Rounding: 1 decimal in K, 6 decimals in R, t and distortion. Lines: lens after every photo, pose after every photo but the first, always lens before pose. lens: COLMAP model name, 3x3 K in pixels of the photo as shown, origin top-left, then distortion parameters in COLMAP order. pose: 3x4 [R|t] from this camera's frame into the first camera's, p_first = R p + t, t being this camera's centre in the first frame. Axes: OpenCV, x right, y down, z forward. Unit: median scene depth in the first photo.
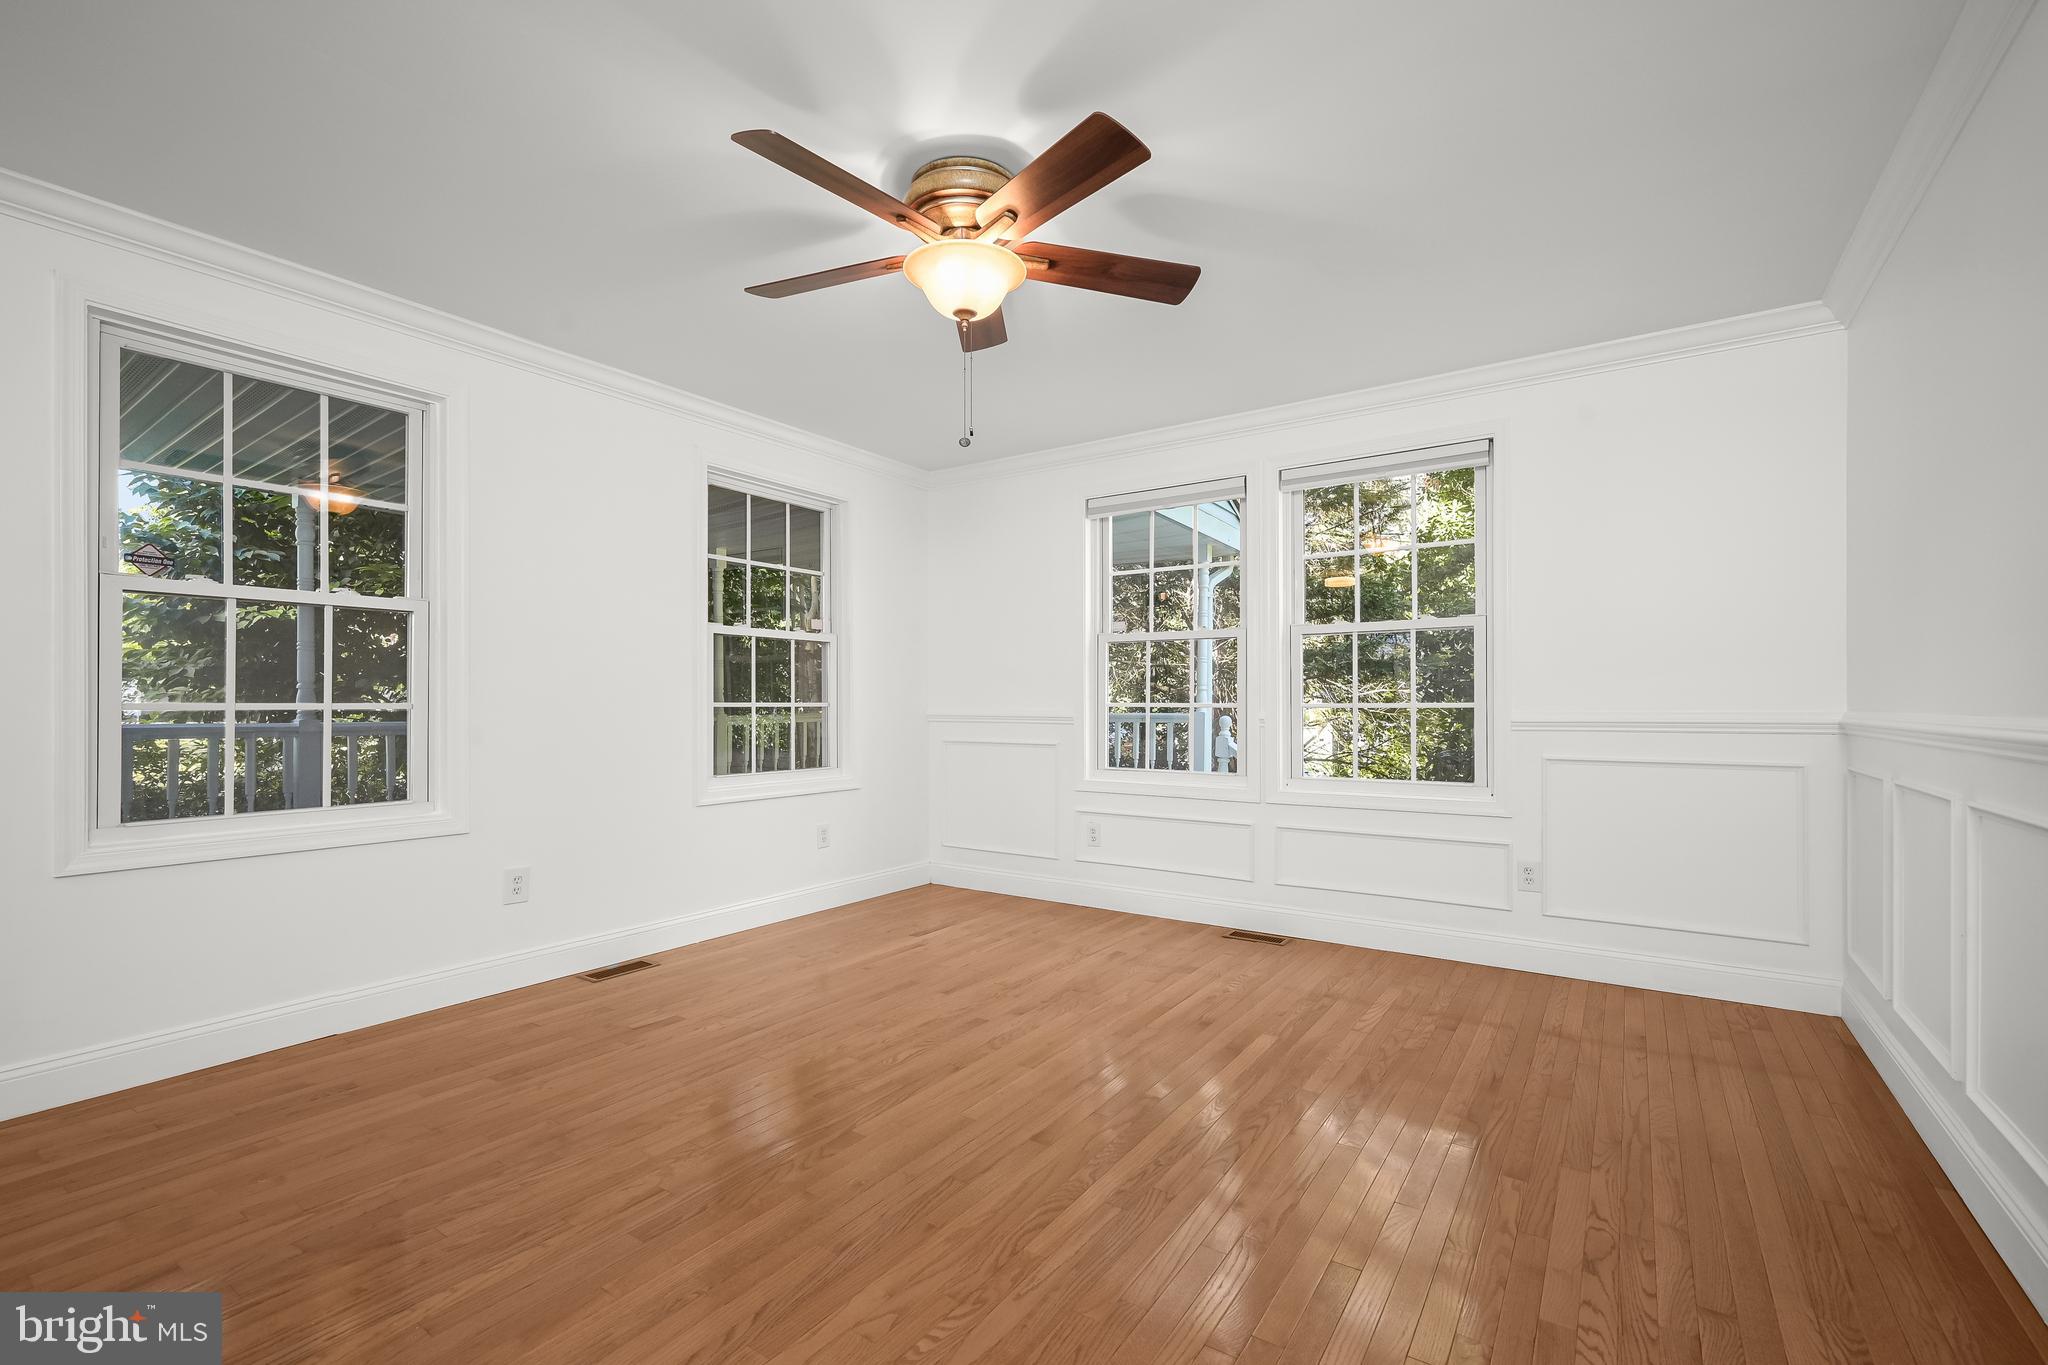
lens RADIAL K [[870.3, 0, 1019.4], [0, 870.3, 694.4], [0, 0, 1]] dist [-0.001796, 0.000301]
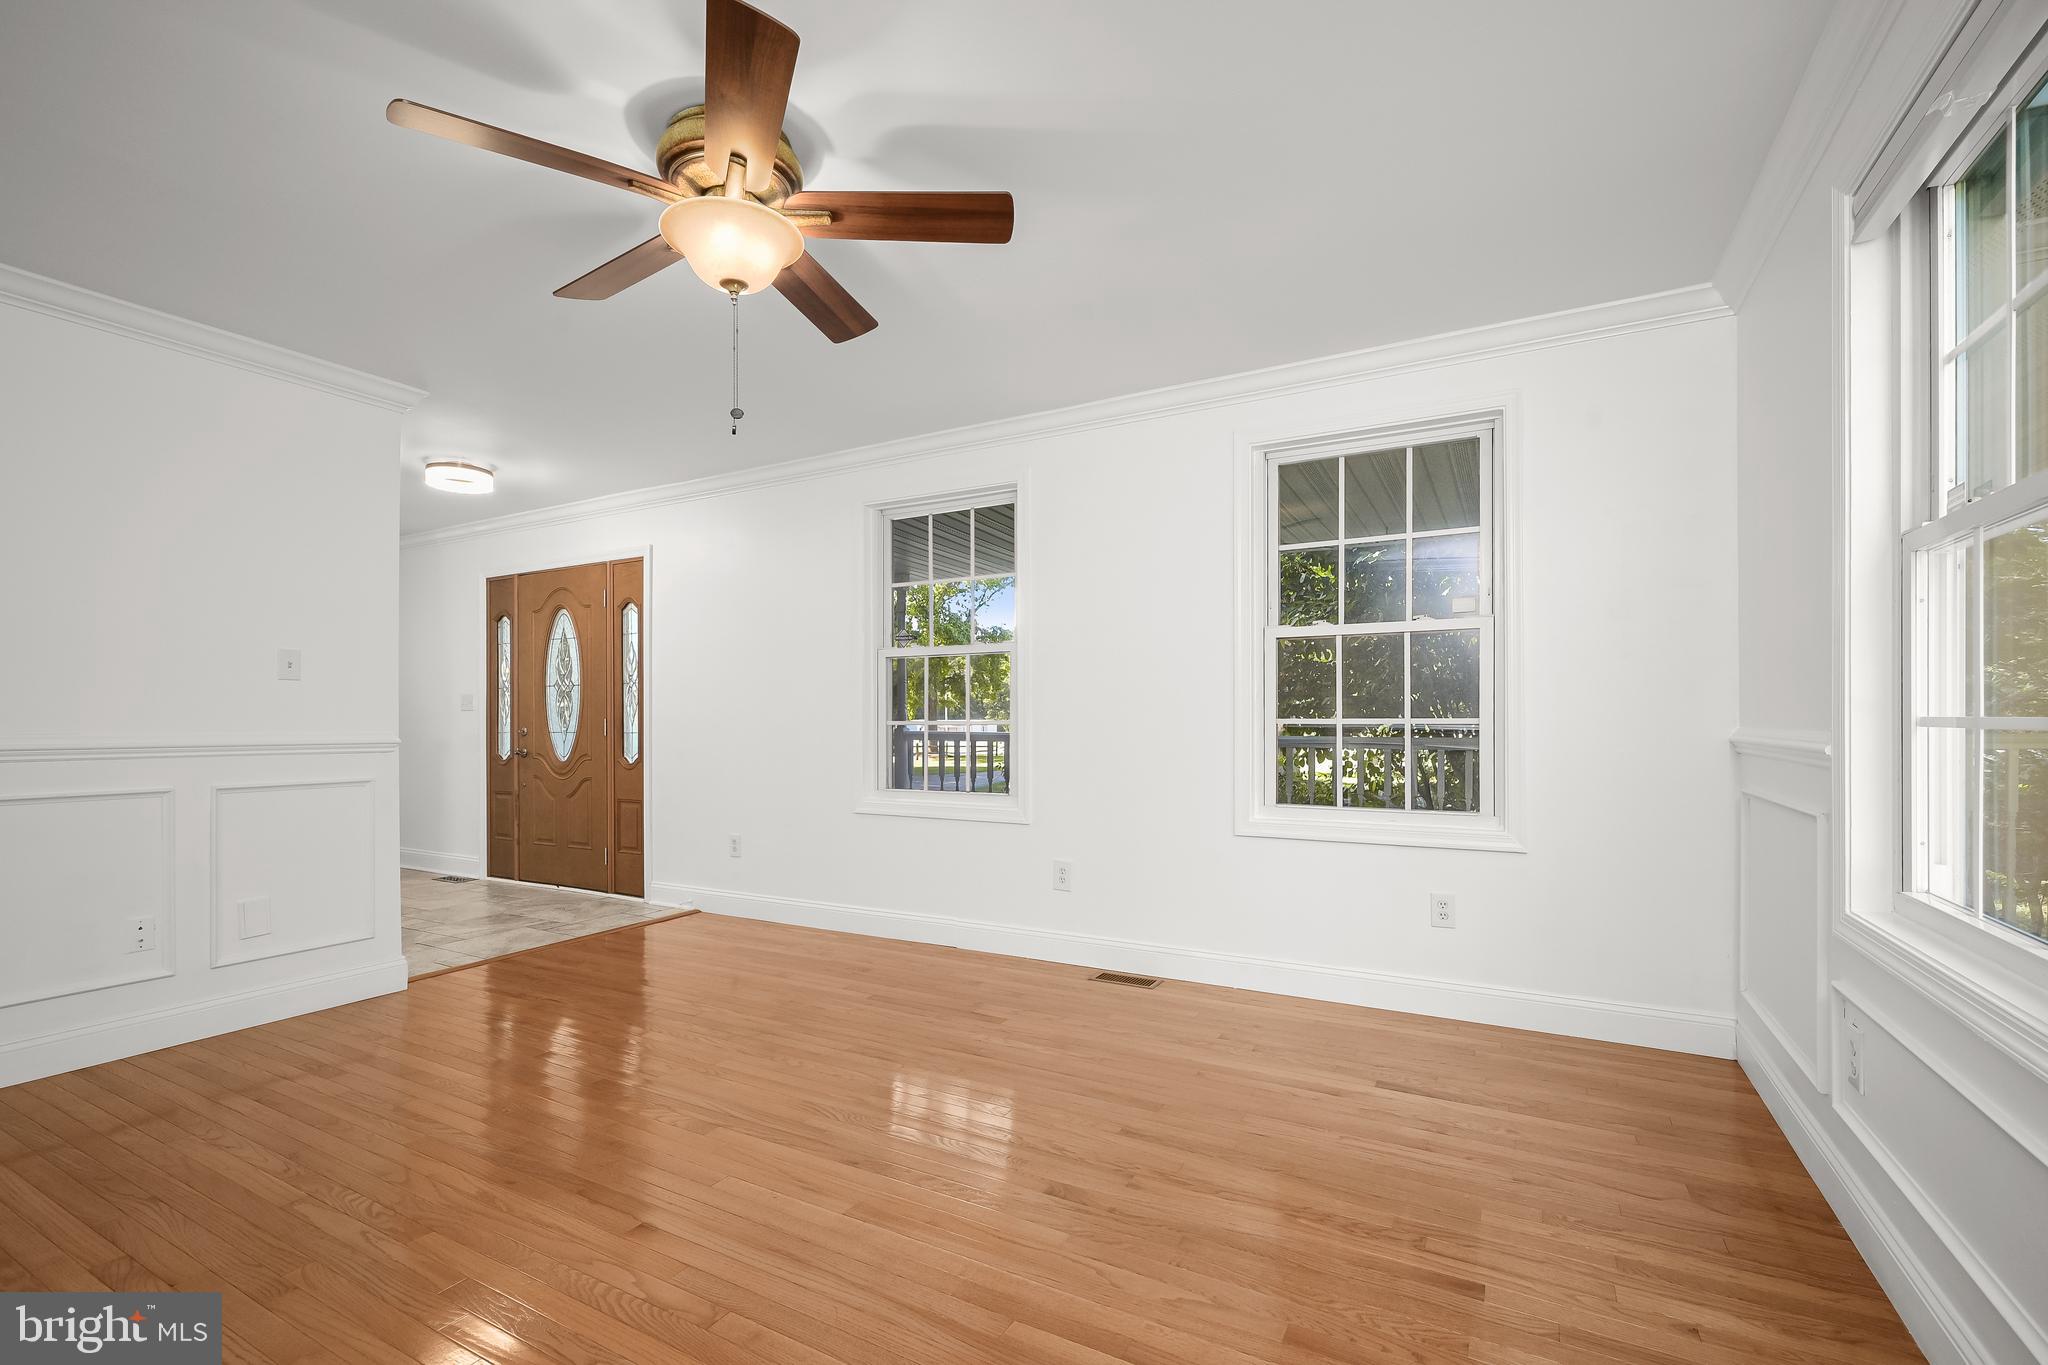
lens RADIAL K [[870.3, 0, 1028.3], [0, 870.3, 719.6], [0, 0, 1]] dist [-0.001796, 0.000301]
pose [[0.116925, -0.002394, -0.993138, 0.493090], [0.013893, 0.999903, -0.000775, 0.006776], [0.993044, -0.013707, 0.116947, 0.686147]]
